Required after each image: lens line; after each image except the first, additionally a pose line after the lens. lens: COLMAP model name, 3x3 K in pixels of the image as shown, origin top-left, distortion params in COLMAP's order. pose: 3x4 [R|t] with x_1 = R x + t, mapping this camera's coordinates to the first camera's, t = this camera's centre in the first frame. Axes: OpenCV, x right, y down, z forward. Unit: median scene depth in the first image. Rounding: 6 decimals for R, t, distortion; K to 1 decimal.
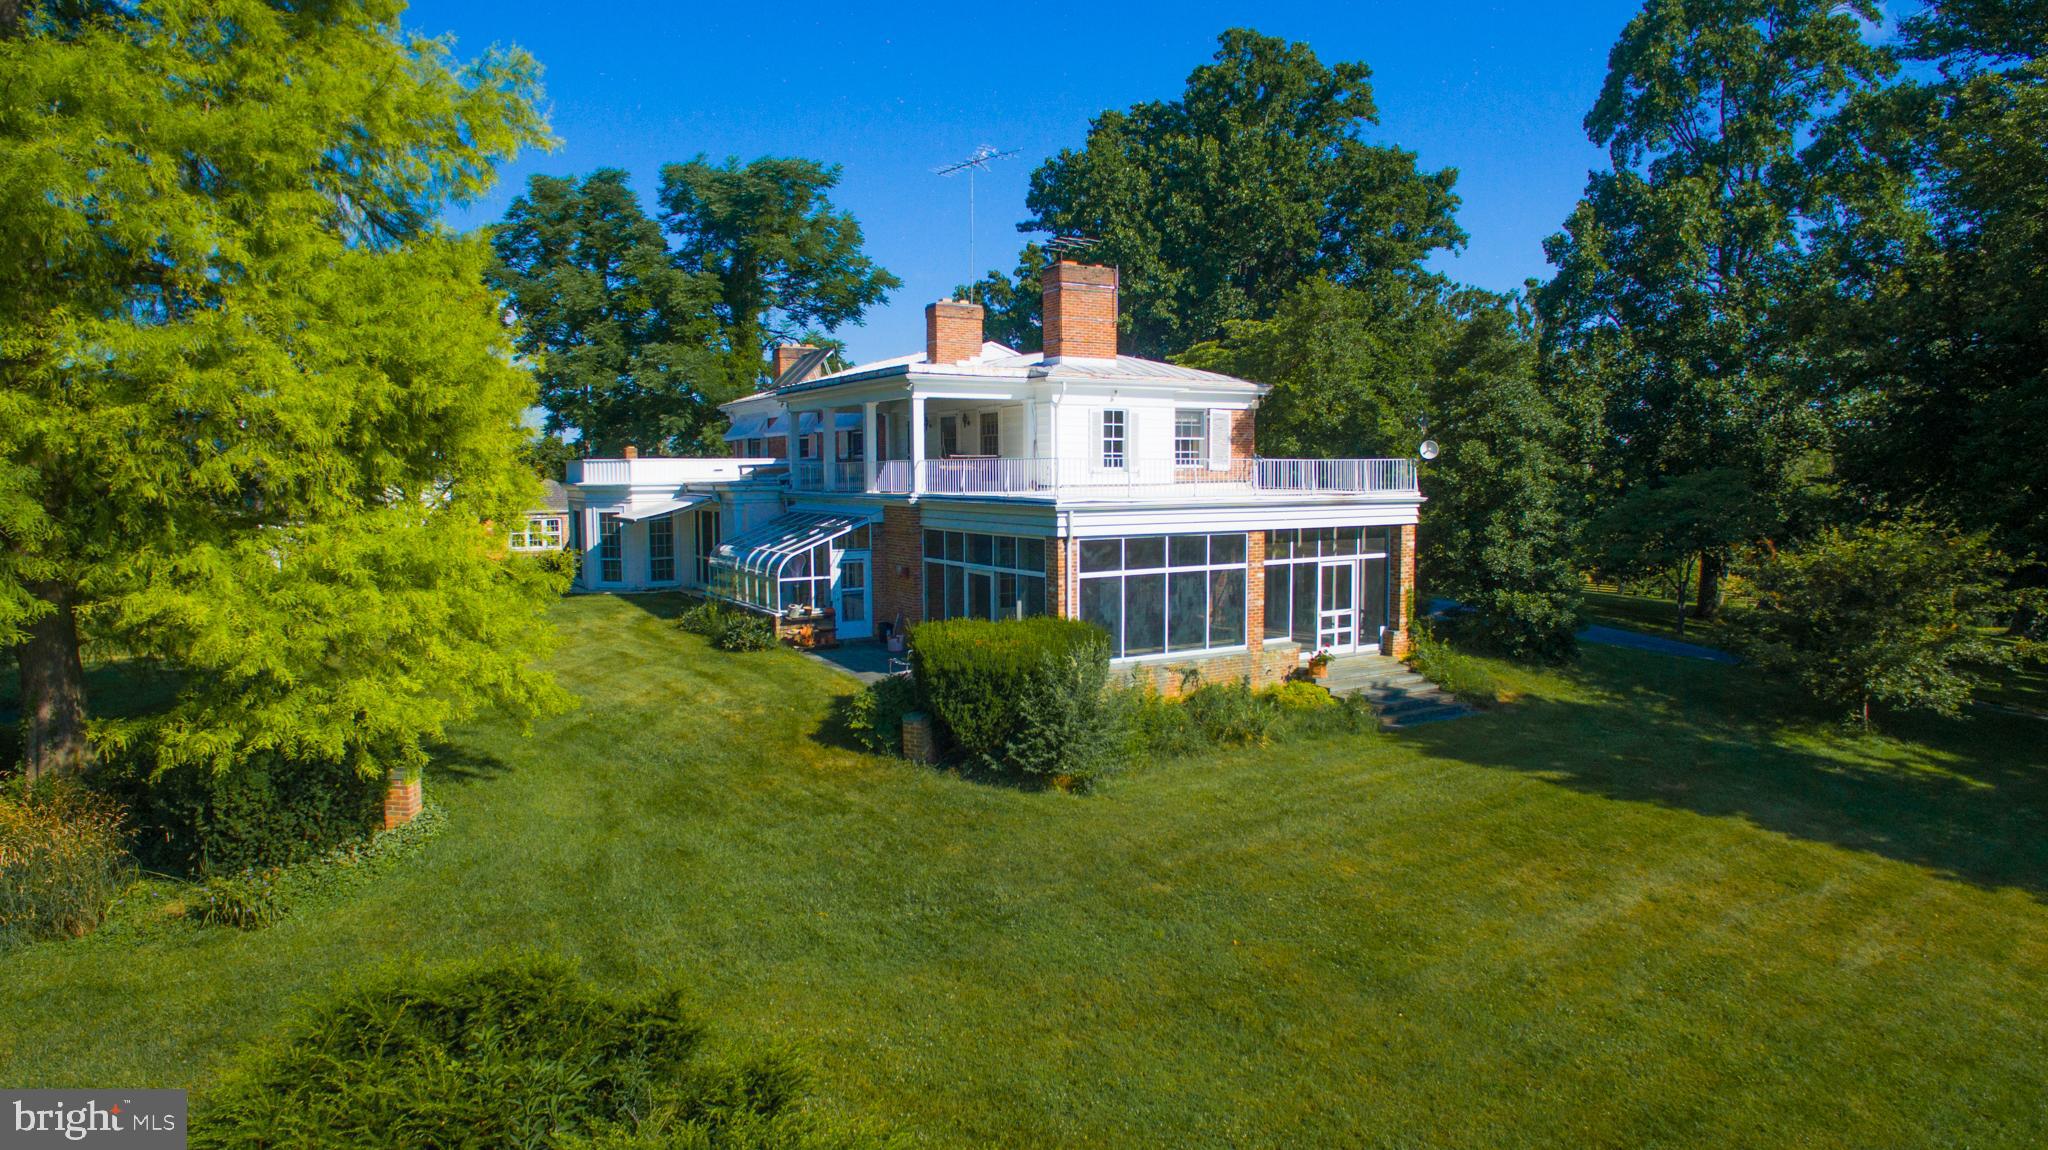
lens RADIAL K [[1212.0, 0, 1017.6], [0, 1212.0, 566.4], [0, 0, 1]] dist [-0.133780, 0.099886]
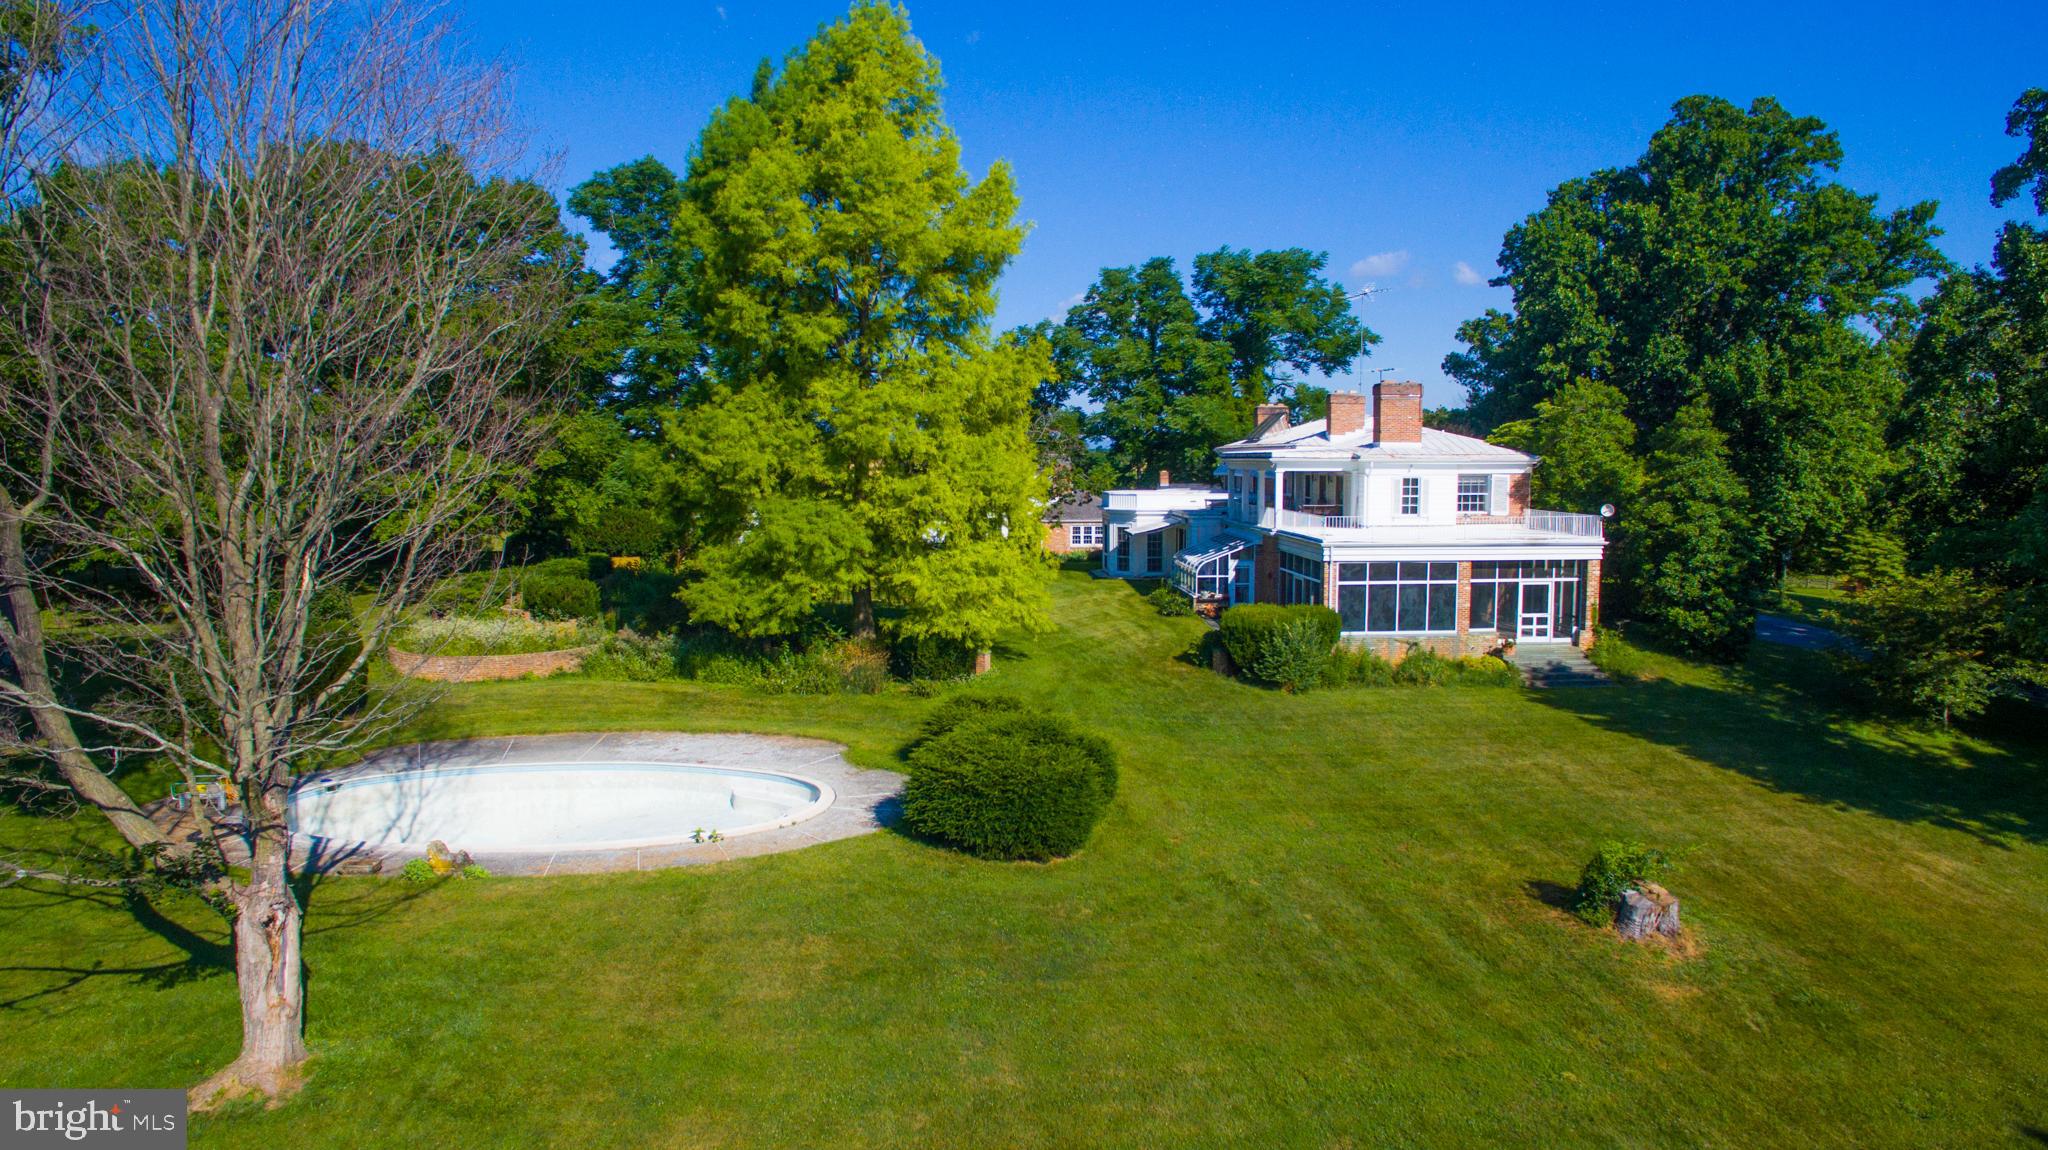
lens RADIAL K [[1212.0, 0, 1017.6], [0, 1212.0, 566.4], [0, 0, 1]] dist [-0.133780, 0.099886]
pose [[0.883135, 0.044937, -0.466961, 0.374909], [-0.039305, 0.998989, 0.021800, -0.030096], [0.467469, -0.000899, 0.884009, -0.631895]]
